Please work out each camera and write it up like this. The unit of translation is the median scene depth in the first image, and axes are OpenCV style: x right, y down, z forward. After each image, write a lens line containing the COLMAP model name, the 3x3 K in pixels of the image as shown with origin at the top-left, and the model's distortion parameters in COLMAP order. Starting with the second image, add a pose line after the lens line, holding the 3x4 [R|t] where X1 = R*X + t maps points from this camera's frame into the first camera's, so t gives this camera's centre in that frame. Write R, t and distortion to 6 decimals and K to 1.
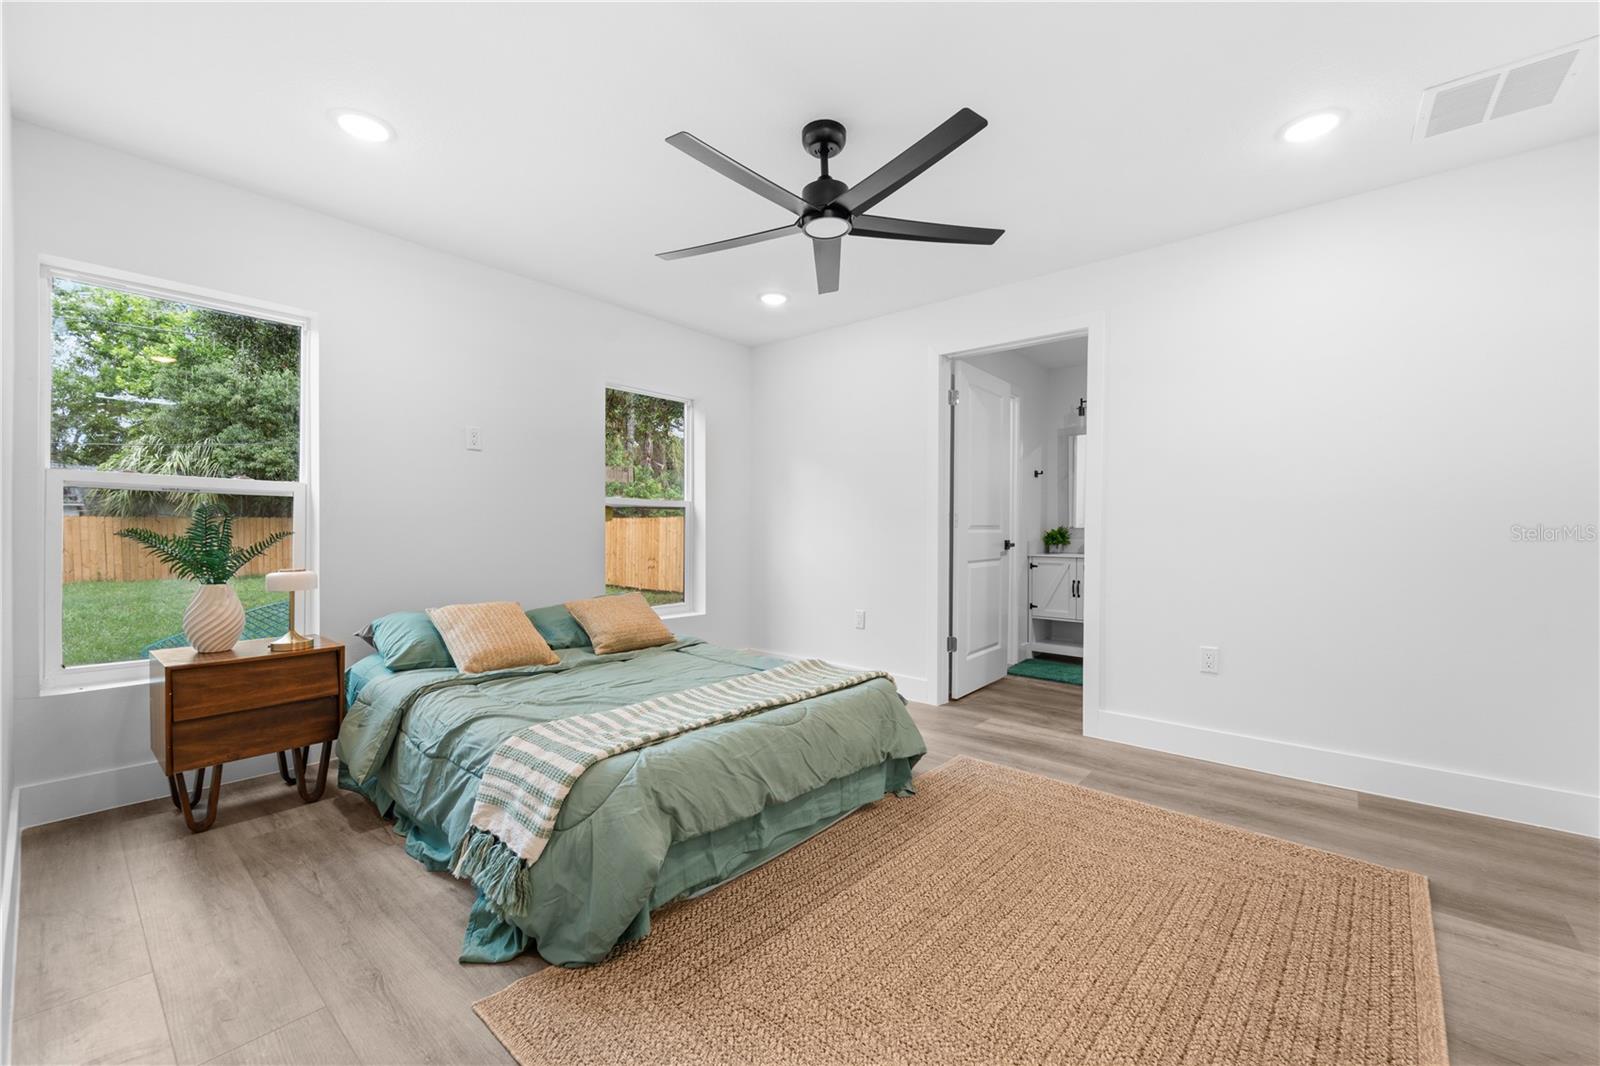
lens RADIAL K [[653.2, 0, 799.8], [0, 653.2, 533.4], [0, 0, 1]] dist [0.001898, -0.001608]
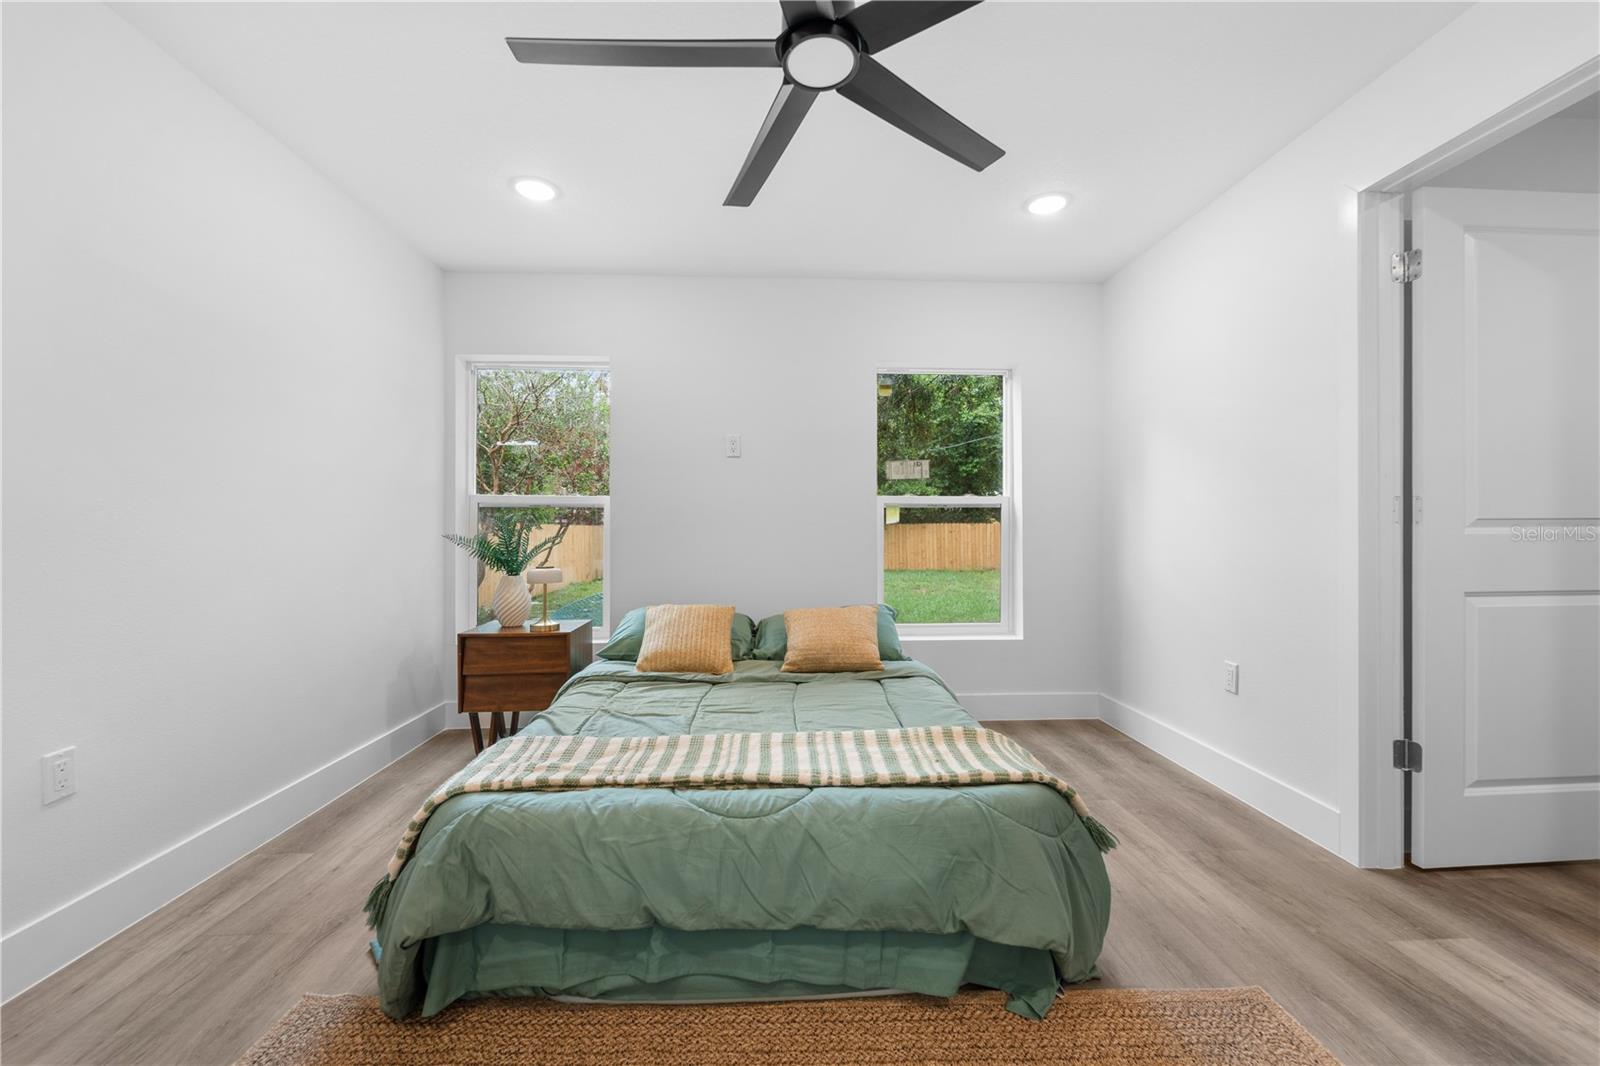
lens RADIAL K [[653.2, 0, 796.9], [0, 653.2, 530.9], [0, 0, 1]] dist [0.001898, -0.001608]
pose [[0.679155, -0.007698, -0.733955, 0.459399], [0.002355, 0.999963, -0.008309, -0.000510], [0.733991, 0.003915, 0.679148, 0.505949]]
